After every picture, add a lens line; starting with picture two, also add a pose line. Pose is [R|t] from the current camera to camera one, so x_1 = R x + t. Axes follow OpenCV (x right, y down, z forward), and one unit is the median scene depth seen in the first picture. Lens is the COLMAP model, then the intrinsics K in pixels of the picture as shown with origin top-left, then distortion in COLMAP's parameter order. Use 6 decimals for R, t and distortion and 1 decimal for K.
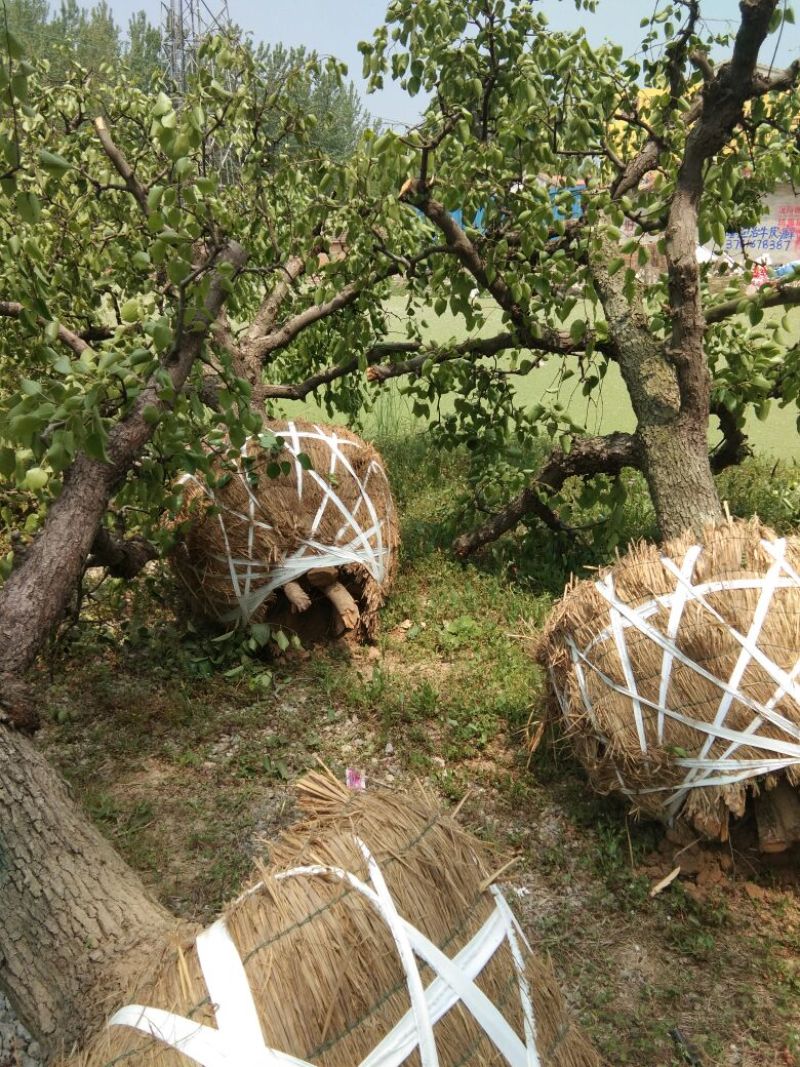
lens RADIAL K [[764.7, 0, 416.8], [0, 764.7, 536.6], [0, 0, 1]] dist [0.098792, -0.108958]
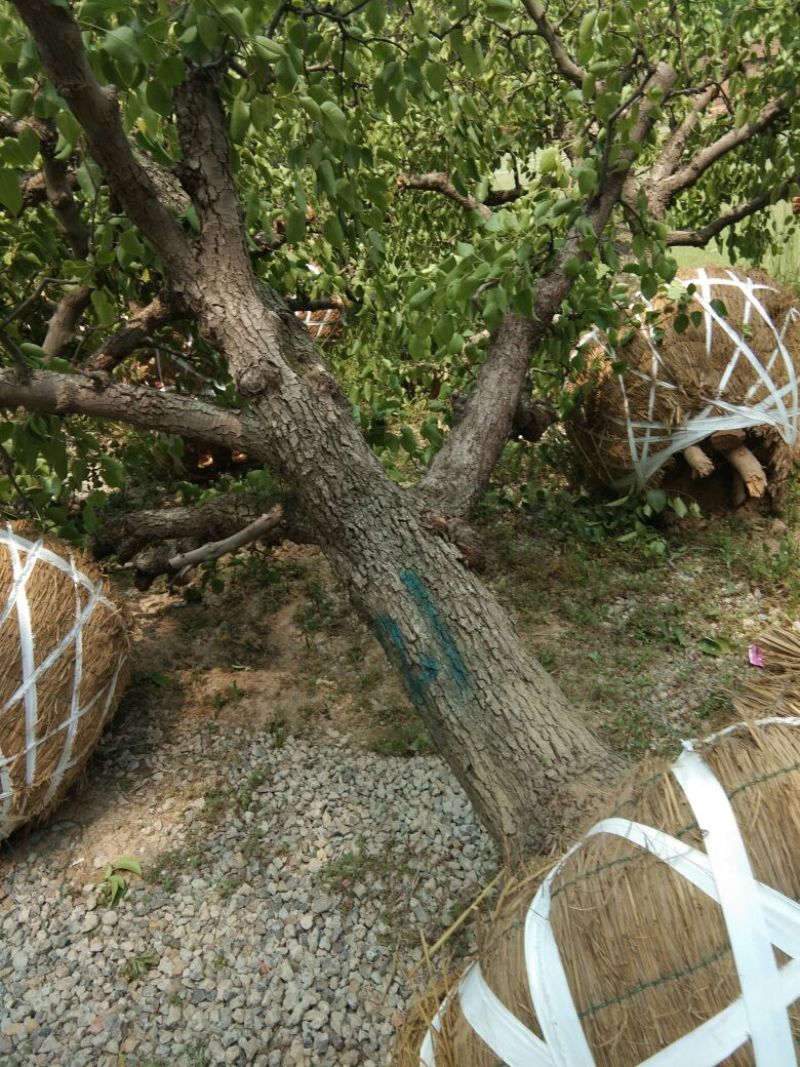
lens RADIAL K [[754.6, 0, 382.5], [0, 754.6, 542.9], [0, 0, 1]] dist [0.093123, -0.125269]
pose [[0.931283, 0.034906, -0.362621, -0.170901], [0.012816, 0.991644, 0.128369, 0.051298], [0.364072, -0.124195, 0.923053, -0.019345]]
